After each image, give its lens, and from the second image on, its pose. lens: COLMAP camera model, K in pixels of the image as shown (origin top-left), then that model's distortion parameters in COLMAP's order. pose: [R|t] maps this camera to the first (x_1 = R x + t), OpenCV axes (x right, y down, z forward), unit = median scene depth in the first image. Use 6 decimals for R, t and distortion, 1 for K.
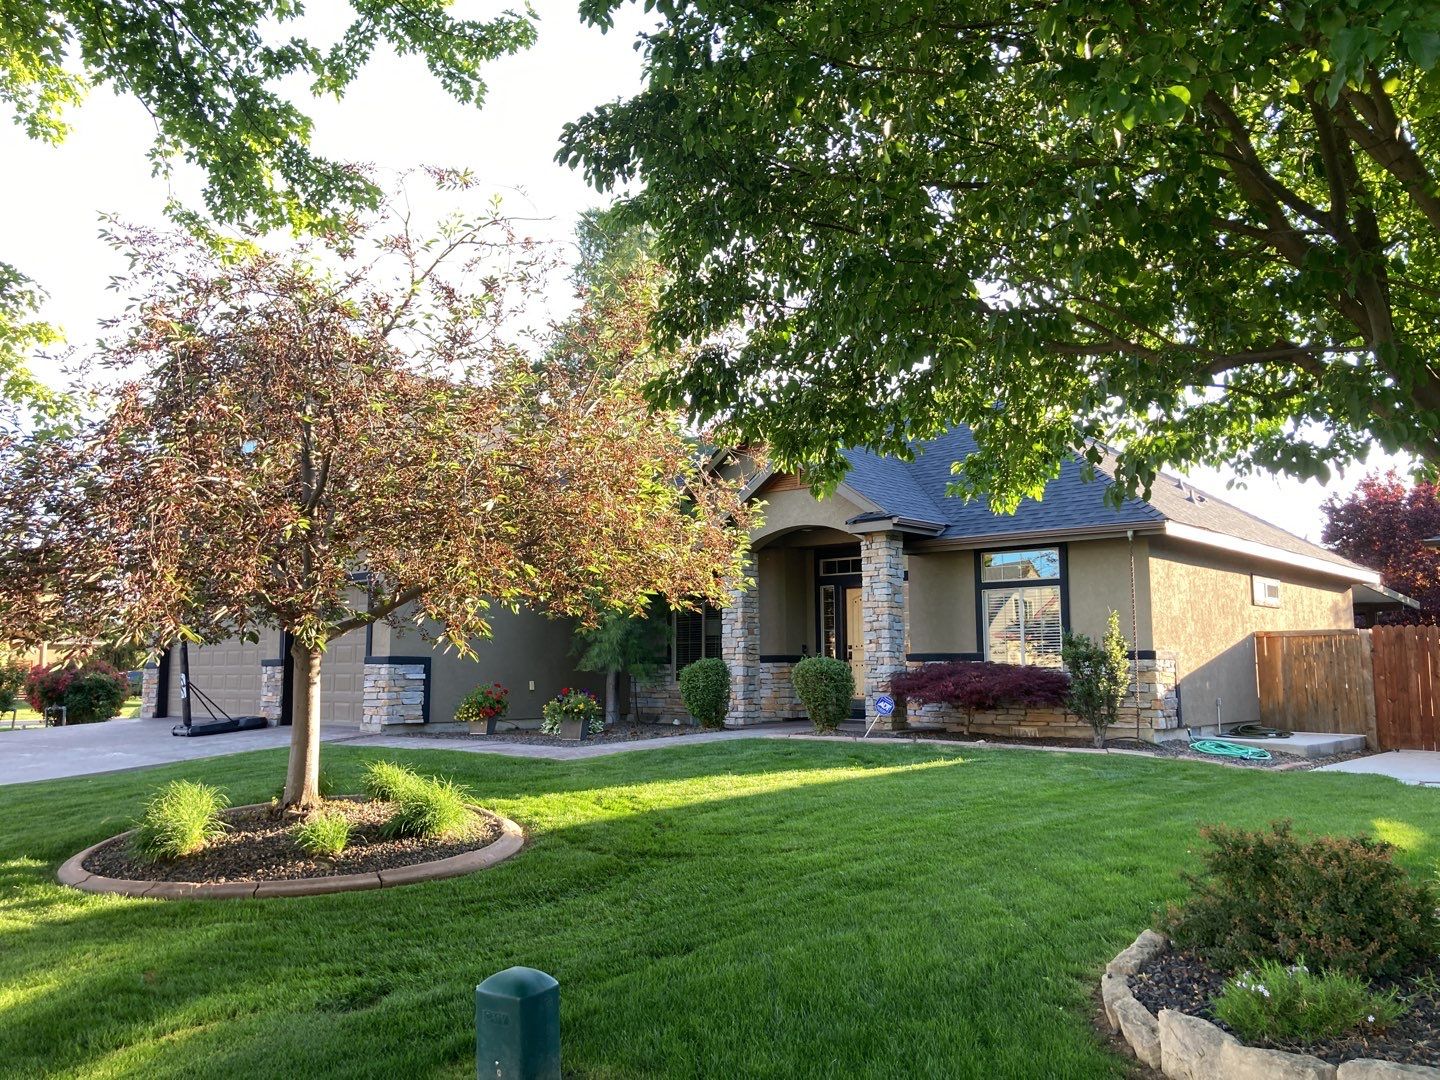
lens RADIAL K [[1177.3, 0, 718.6], [0, 1177.3, 519.3], [0, 0, 1]] dist [0.030501, -0.037012]
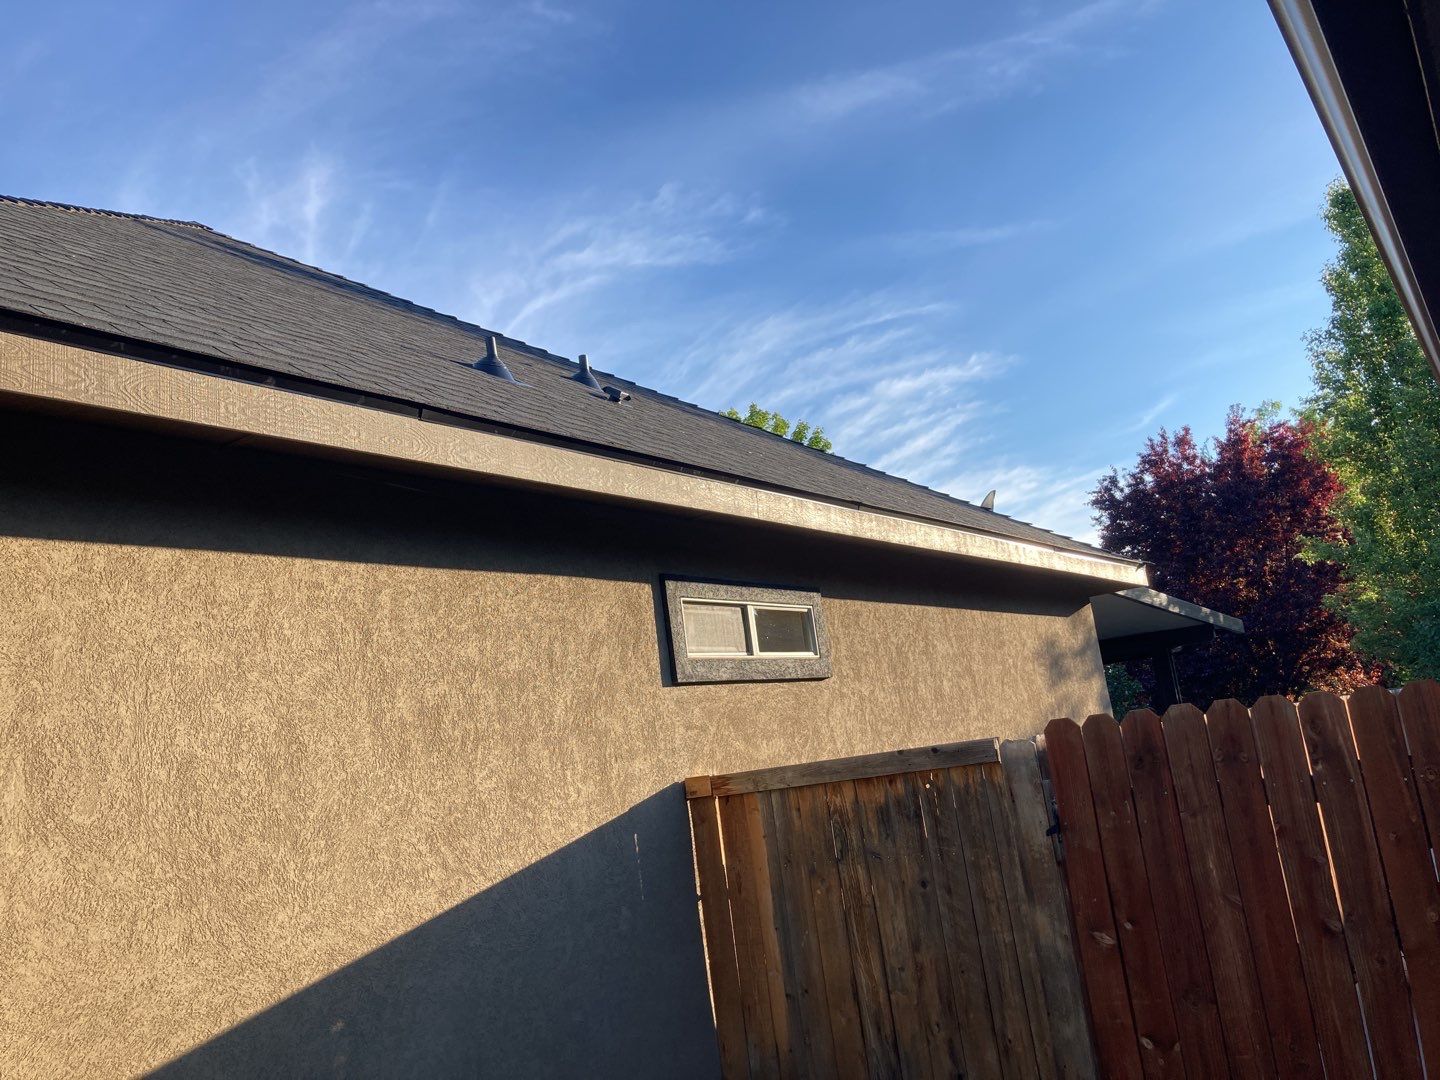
lens RADIAL K [[1177.3, 0, 718.6], [0, 1177.3, 519.3], [0, 0, 1]] dist [0.030501, -0.037012]
pose [[0.987206, -0.105679, 0.119401, 0.434330], [0.115373, 0.990301, -0.077414, 0.056353], [-0.110062, 0.090199, 0.989823, 0.717831]]
